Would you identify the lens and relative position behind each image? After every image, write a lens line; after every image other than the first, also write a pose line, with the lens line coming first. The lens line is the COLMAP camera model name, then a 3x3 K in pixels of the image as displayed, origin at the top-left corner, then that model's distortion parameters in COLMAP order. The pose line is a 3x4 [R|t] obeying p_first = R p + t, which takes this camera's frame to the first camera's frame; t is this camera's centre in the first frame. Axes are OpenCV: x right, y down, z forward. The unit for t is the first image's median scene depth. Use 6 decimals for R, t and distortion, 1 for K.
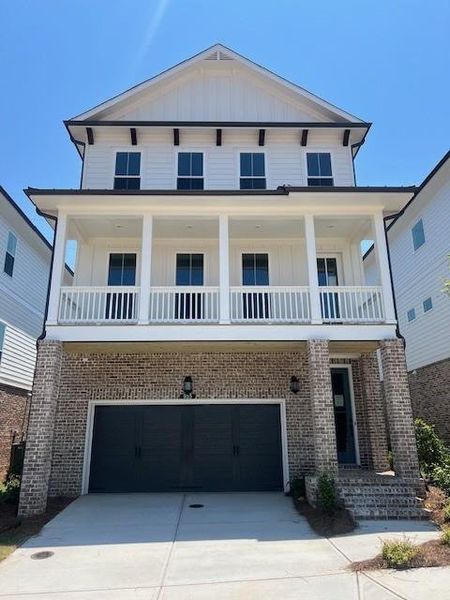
lens RADIAL K [[455.9, 0, 222.5], [0, 455.9, 296.4], [0, 0, 1]] dist [-0.001810, -0.000330]
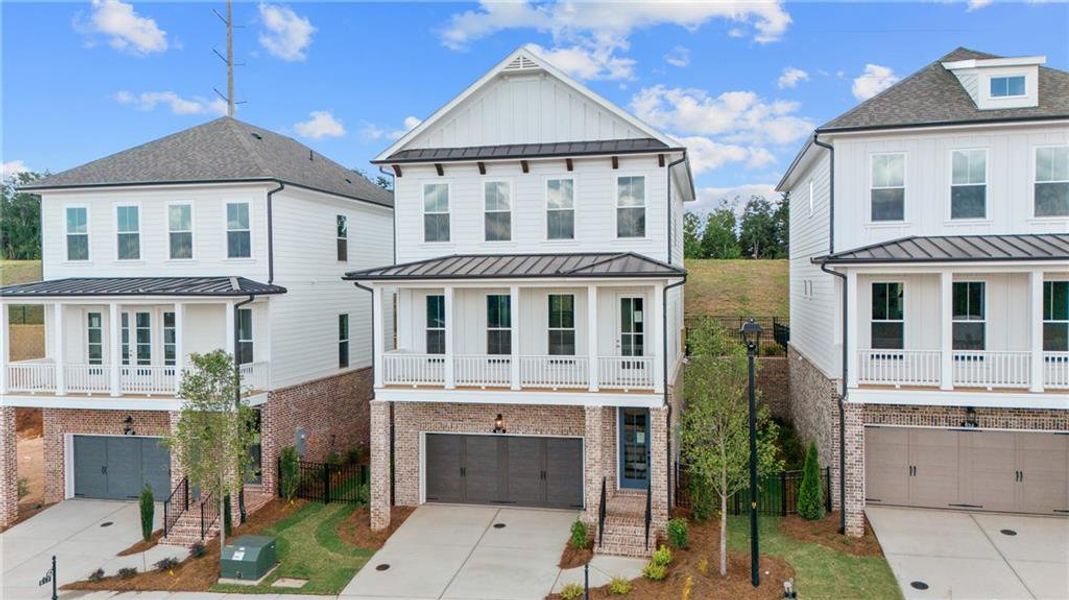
lens RADIAL K [[784.7, 0, 538.4], [0, 784.7, 302.4], [0, 0, 1]] dist [0.046995, -0.003402]
pose [[0.972496, 0.004758, -0.232869, 0.475410], [0.070211, 0.947297, 0.312568, -0.697033], [0.222083, -0.320321, 0.920909, -0.695935]]
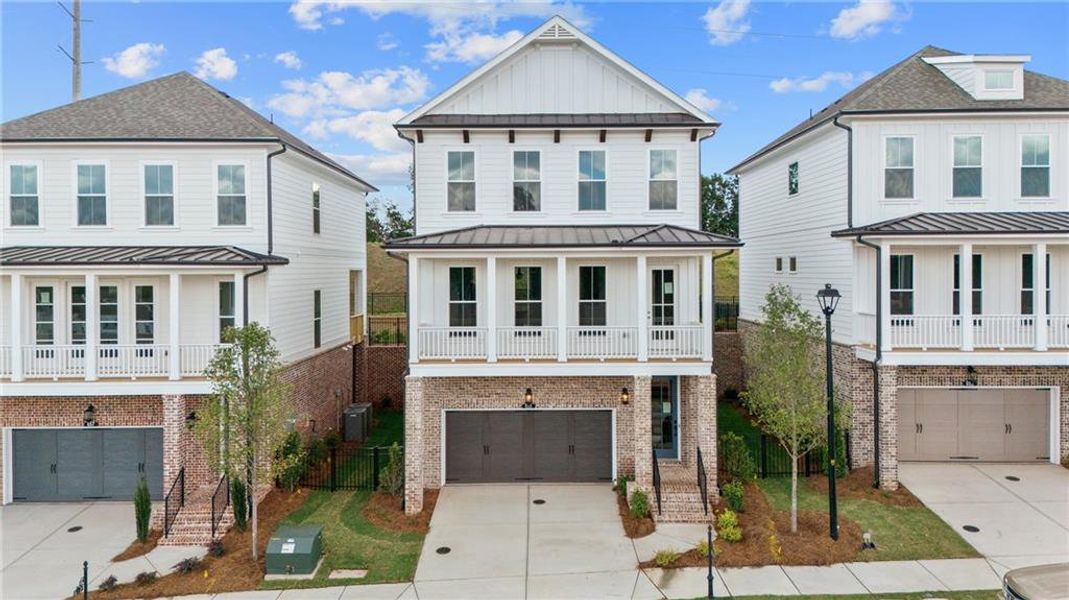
lens RADIAL K [[790.3, 0, 537.7], [0, 790.3, 278.7], [0, 0, 1]] dist [0.044629, -0.001671]
pose [[0.999794, 0.002640, -0.020104, -0.016268], [0.003630, 0.952177, 0.305525, -0.670070], [0.019949, -0.305535, 0.951972, -0.754718]]
